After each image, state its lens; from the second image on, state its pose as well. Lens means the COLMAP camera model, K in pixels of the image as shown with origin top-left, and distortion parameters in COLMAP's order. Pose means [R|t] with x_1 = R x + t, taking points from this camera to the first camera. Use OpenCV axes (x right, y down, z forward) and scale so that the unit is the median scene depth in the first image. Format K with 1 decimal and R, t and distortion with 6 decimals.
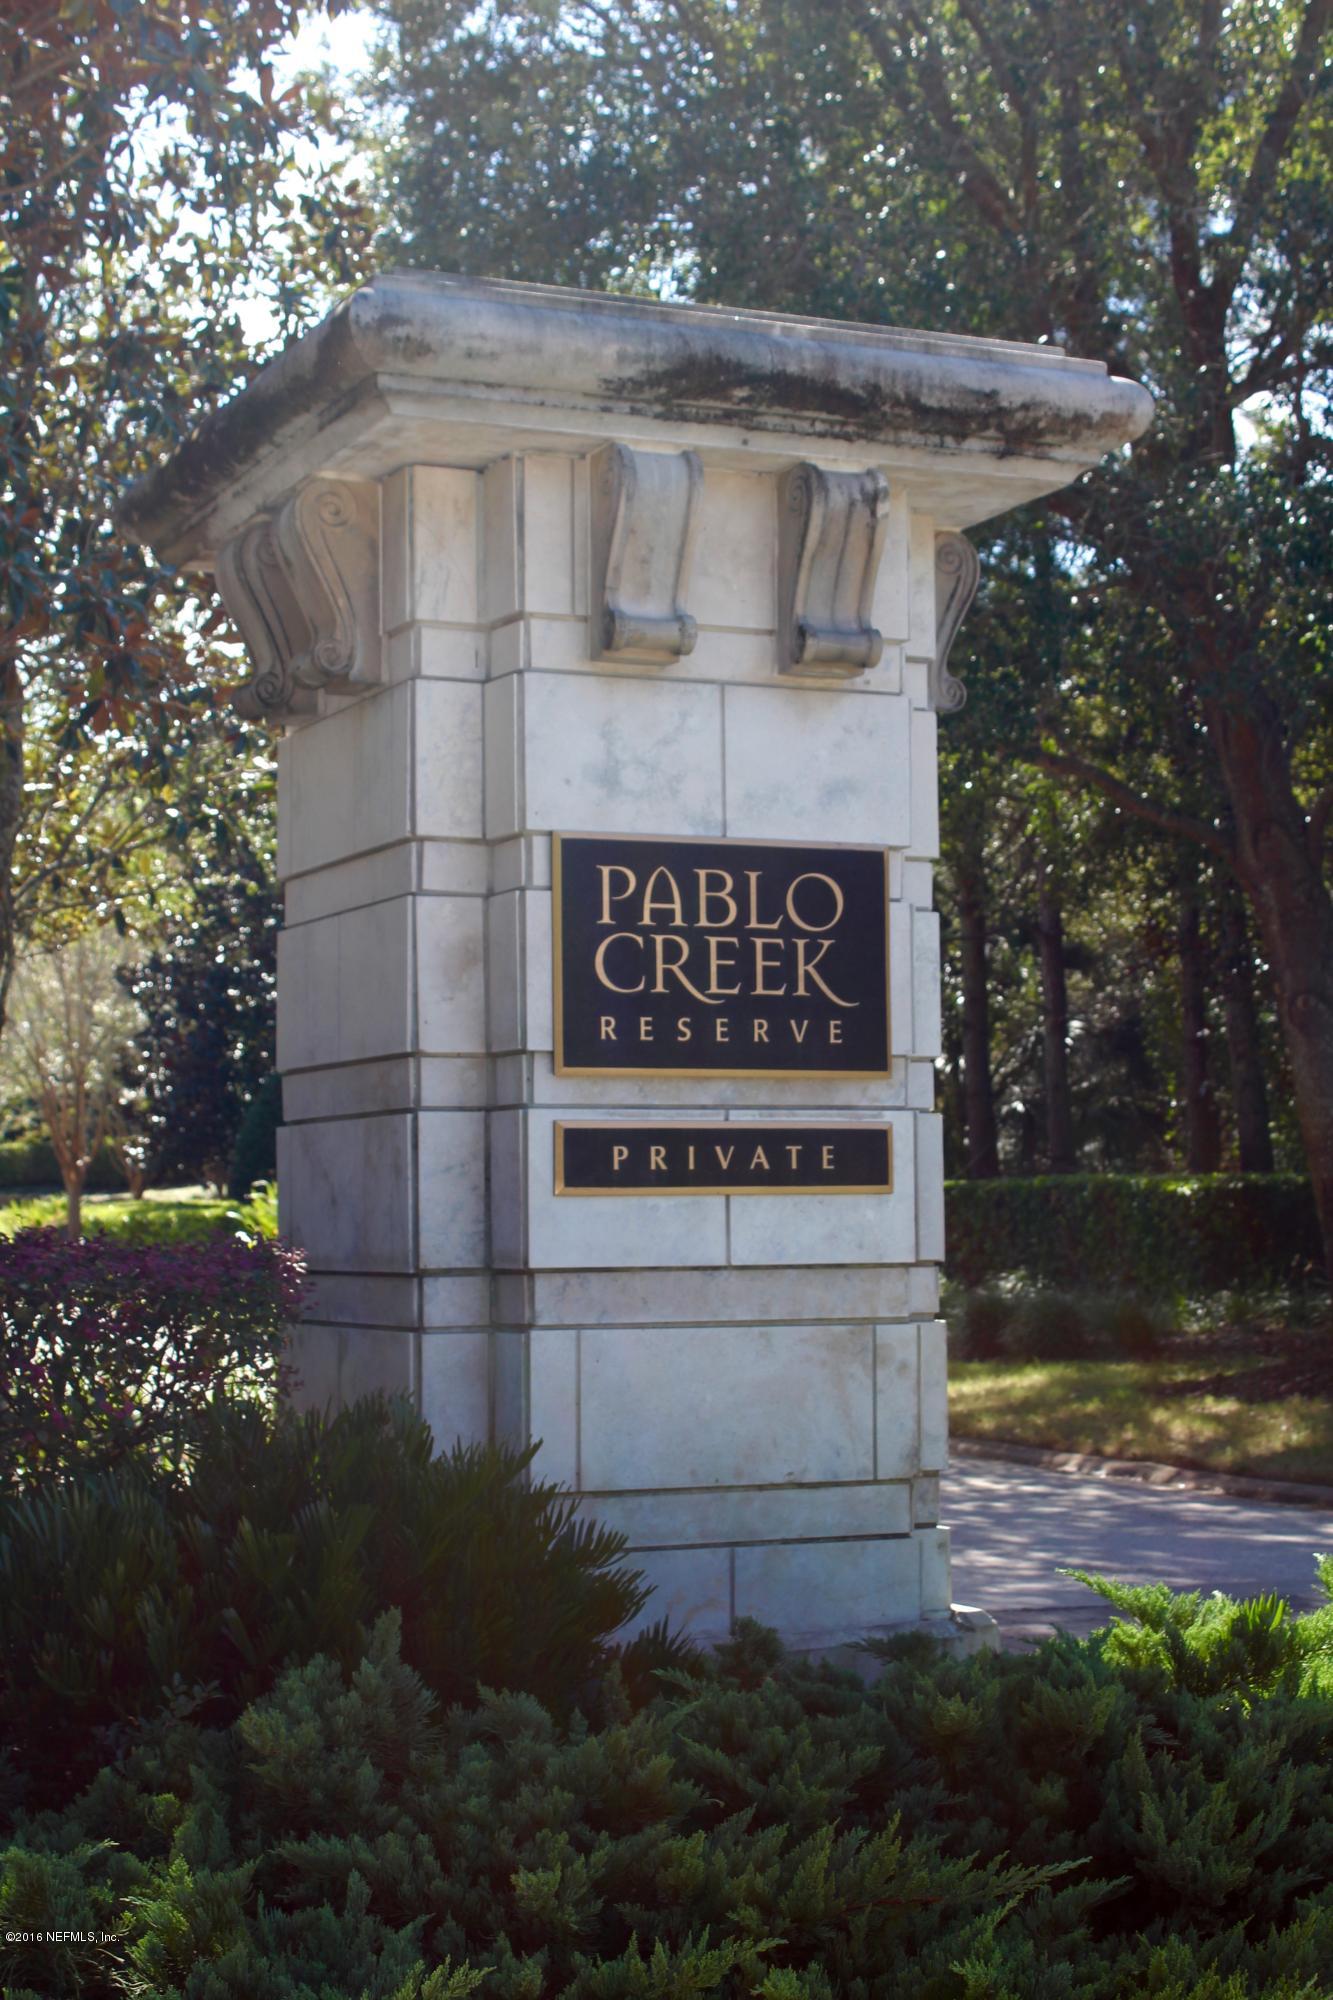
lens RADIAL K [[3172.5, 0, 661.0], [0, 3172.5, 1003.5], [0, 0, 1]] dist [-0.017342, 0.000000]
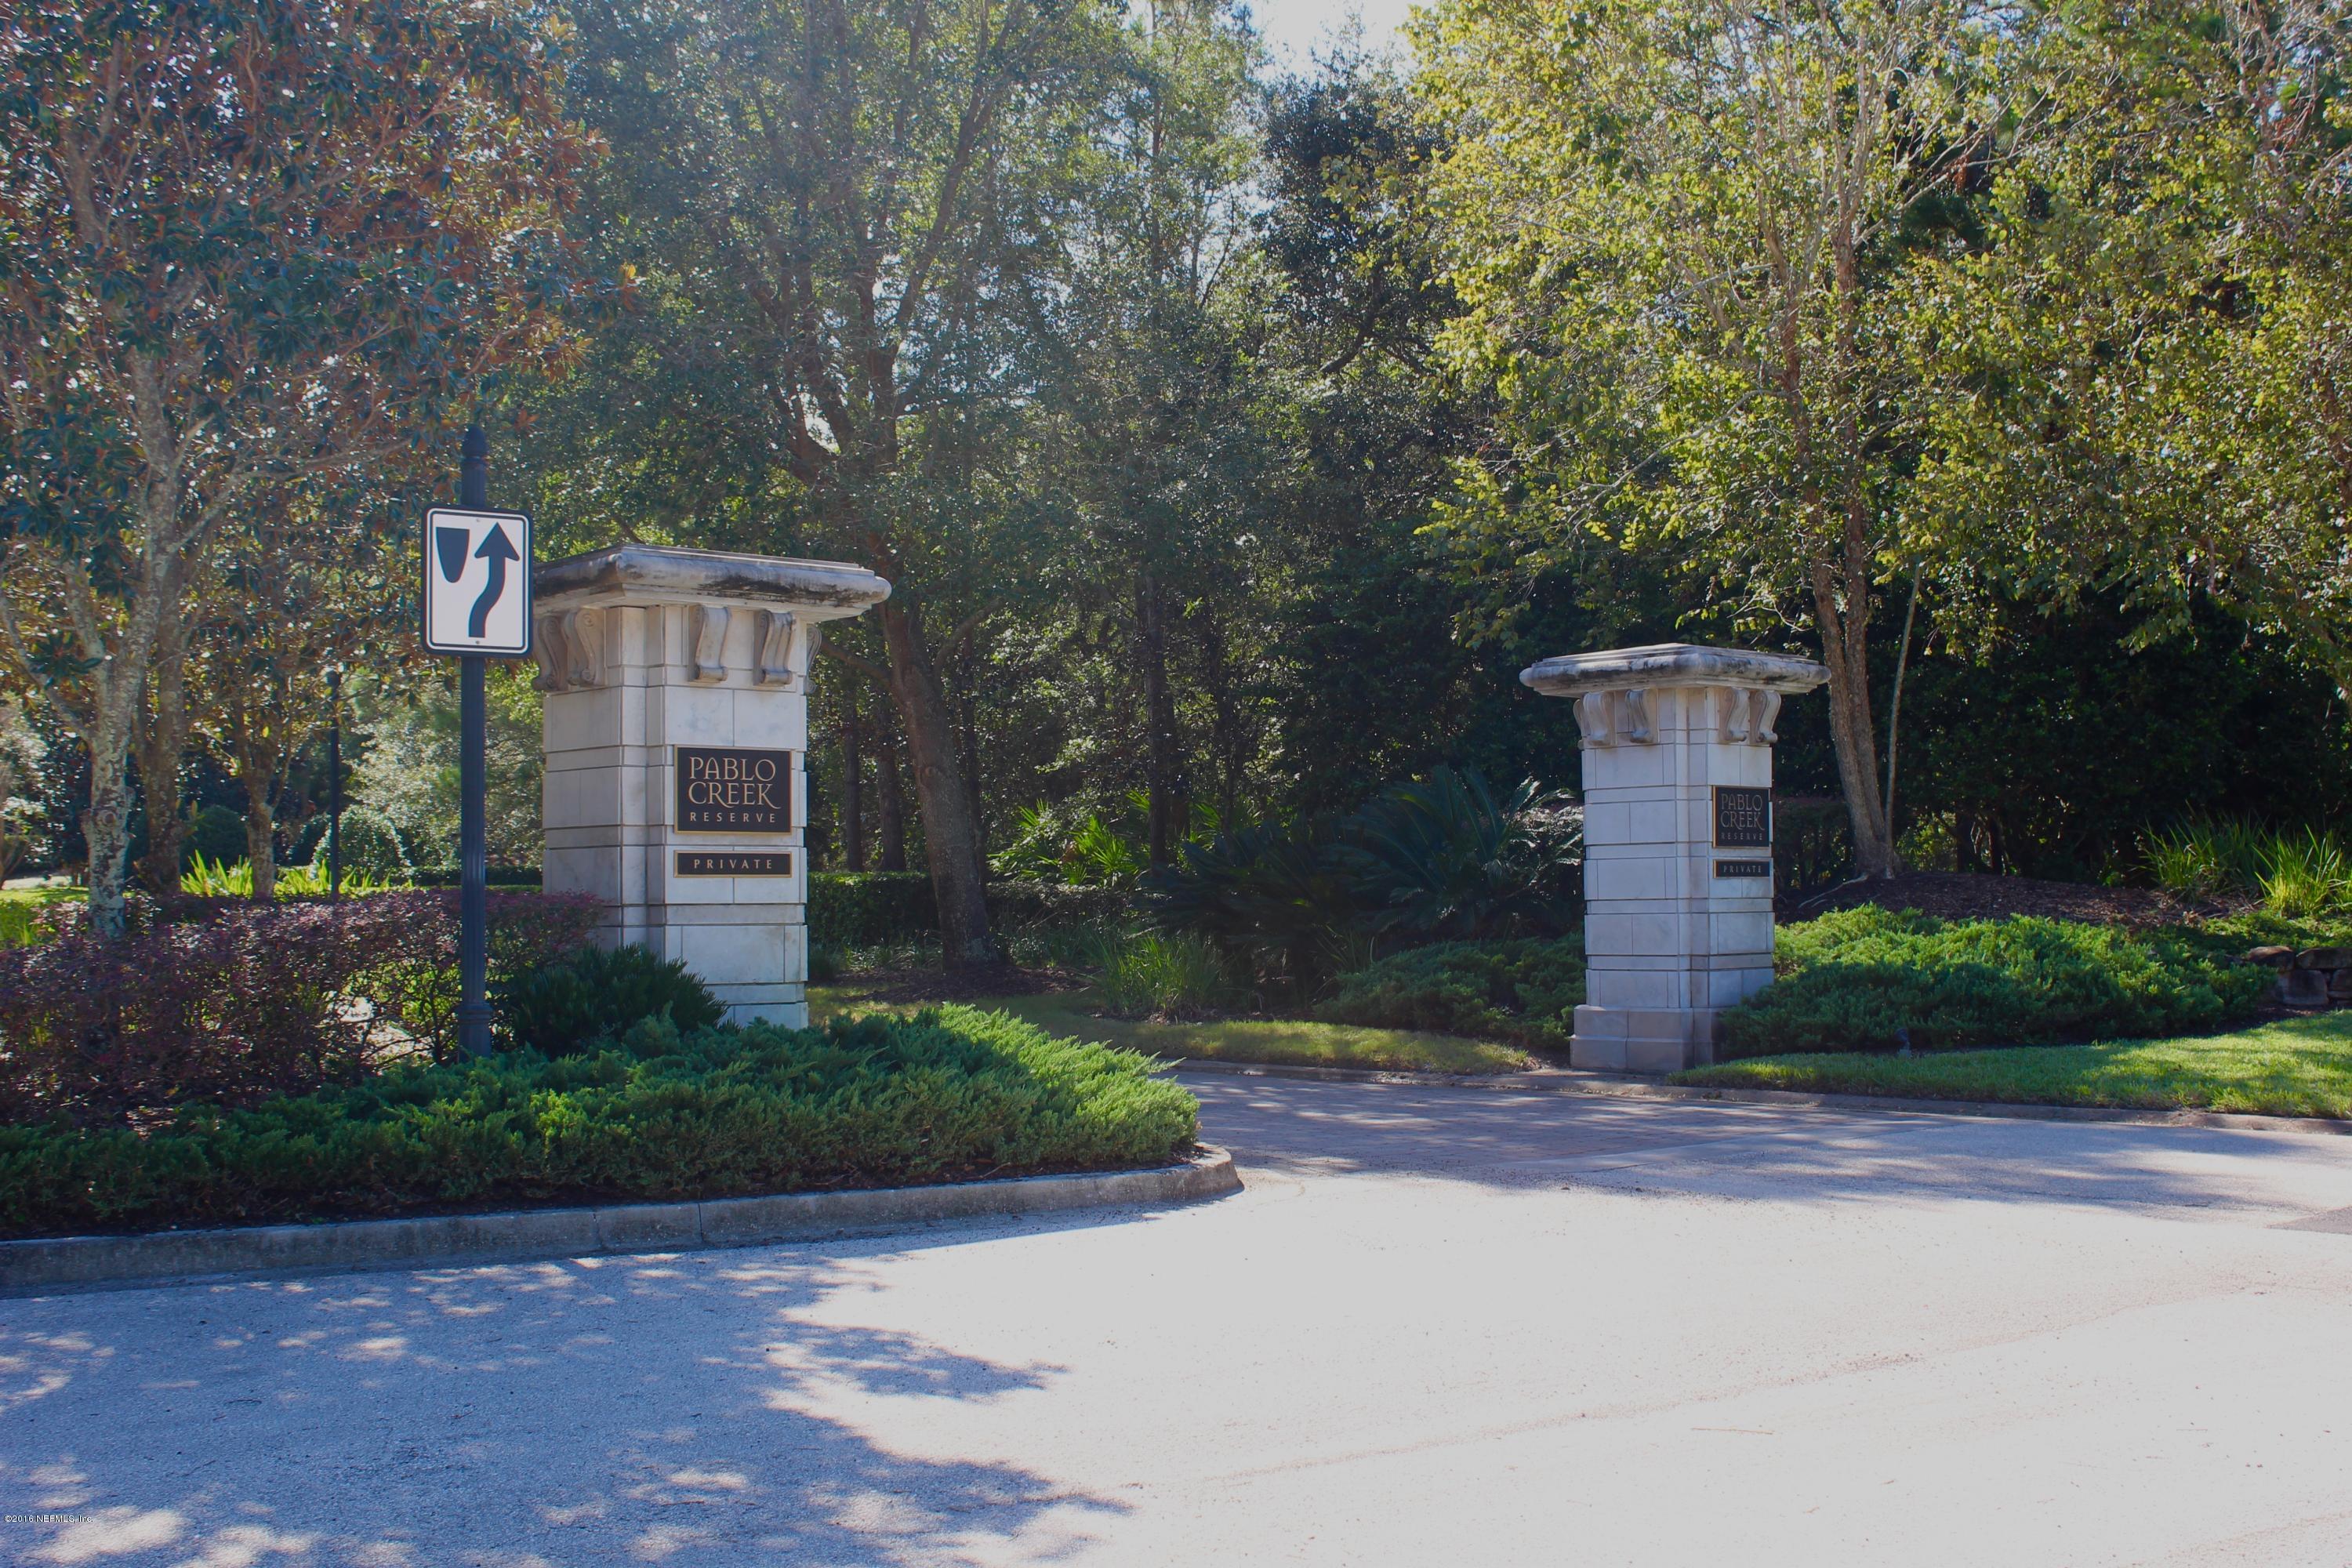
lens RADIAL K [[3385.6, 0, 1173.6], [0, 3385.6, 785.6], [0, 0, 1]] dist [-0.034823, 0.000000]
pose [[0.961179, 0.012627, 0.275636, -0.418935], [-0.020417, 0.999469, 0.025413, -0.100686], [-0.275169, -0.030054, 0.960926, -1.902713]]
